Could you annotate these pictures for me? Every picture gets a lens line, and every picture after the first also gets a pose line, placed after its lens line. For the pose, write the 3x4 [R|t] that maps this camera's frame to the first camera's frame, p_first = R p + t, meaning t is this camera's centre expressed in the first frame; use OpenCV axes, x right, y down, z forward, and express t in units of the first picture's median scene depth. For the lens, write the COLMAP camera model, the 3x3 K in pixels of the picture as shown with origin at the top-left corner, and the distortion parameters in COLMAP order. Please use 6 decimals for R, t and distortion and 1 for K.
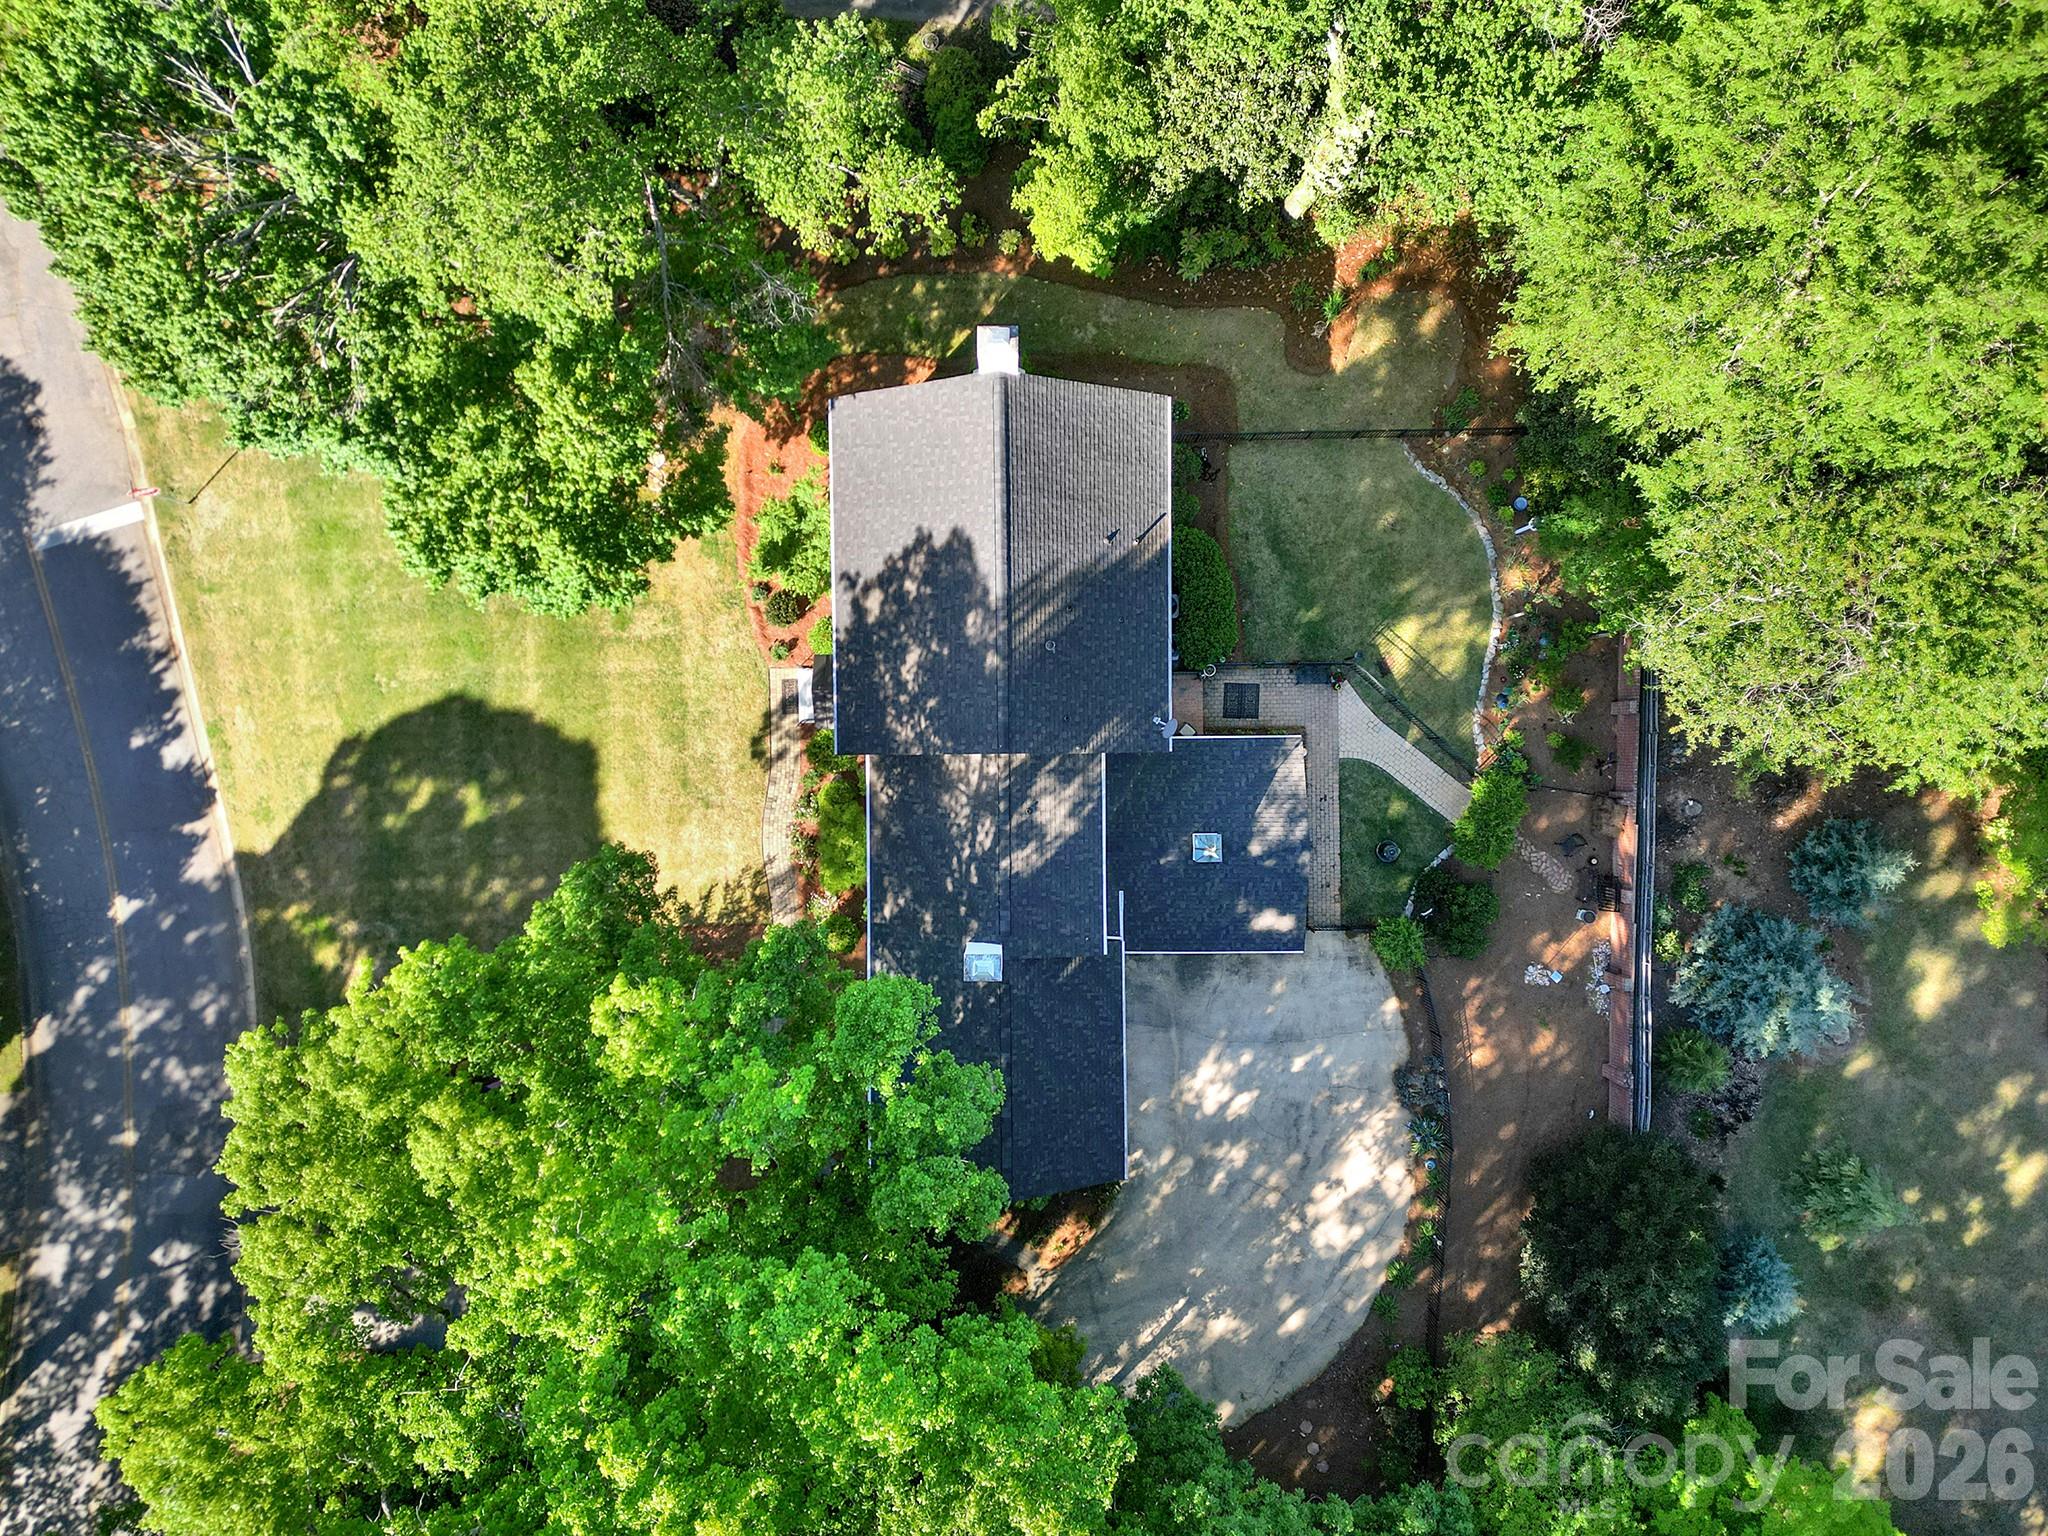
lens RADIAL K [[1446.1, 0, 1011.2], [0, 1446.1, 755.1], [0, 0, 1]] dist [0.052492, -0.032360]
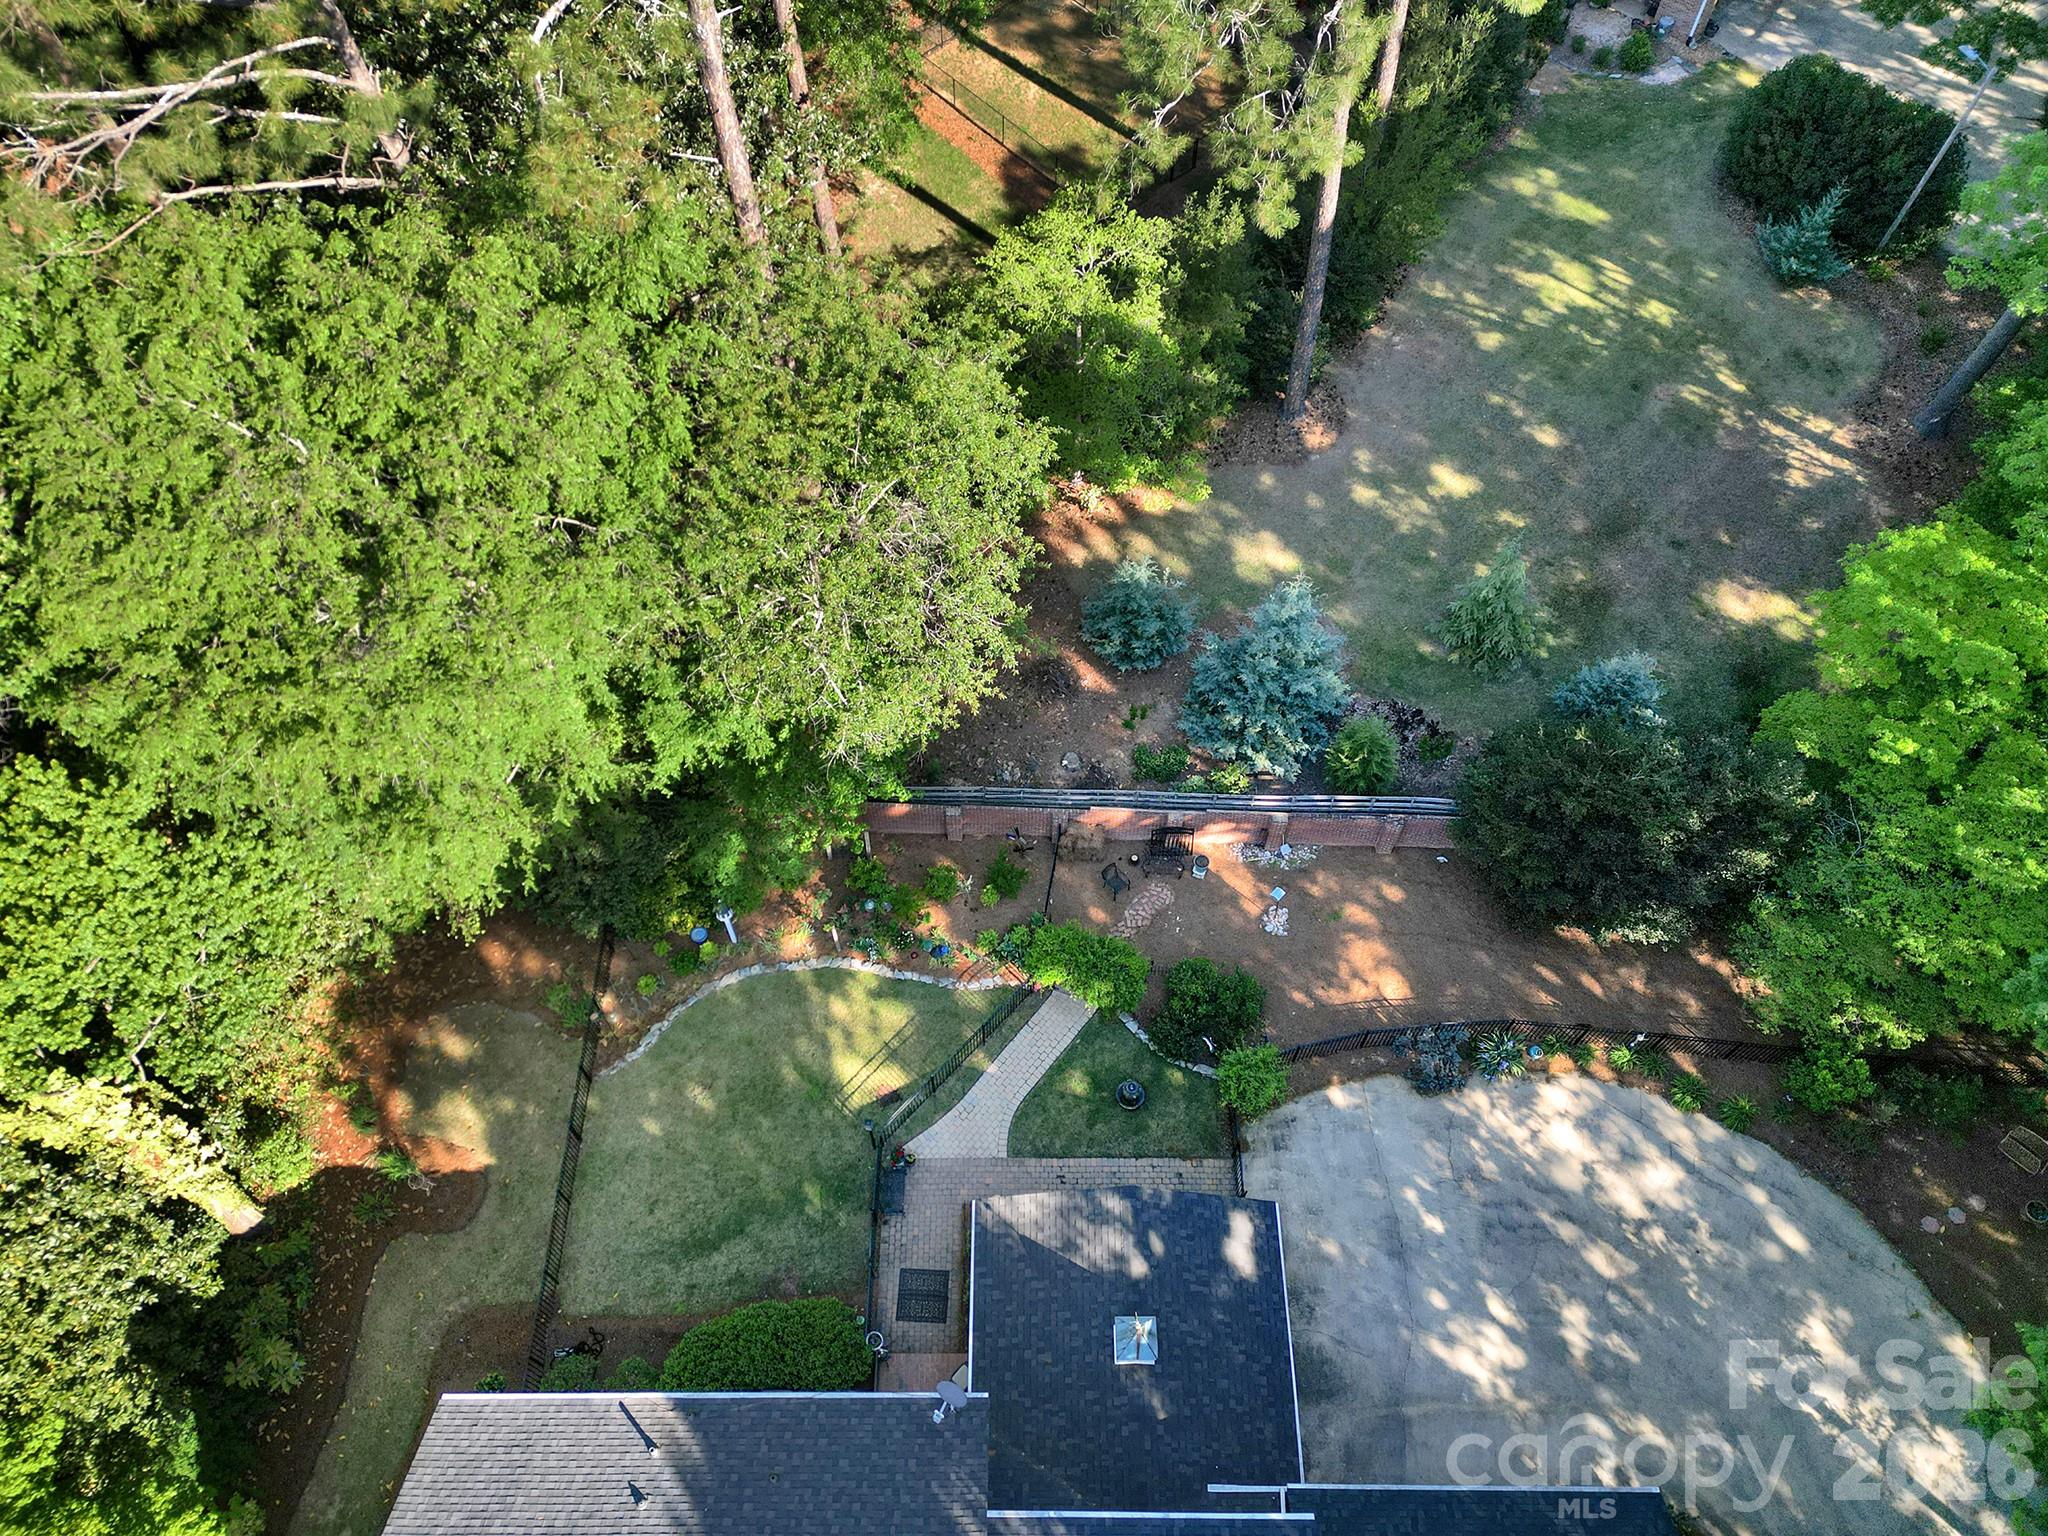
lens RADIAL K [[1446.1, 0, 1011.2], [0, 1446.1, 755.1], [0, 0, 1]] dist [0.052492, -0.032360]
pose [[0.013590, -0.843249, 0.537352, 0.002090], [0.999907, 0.012162, -0.006203, 0.006293], [-0.001305, 0.537386, 0.843335, 0.269290]]
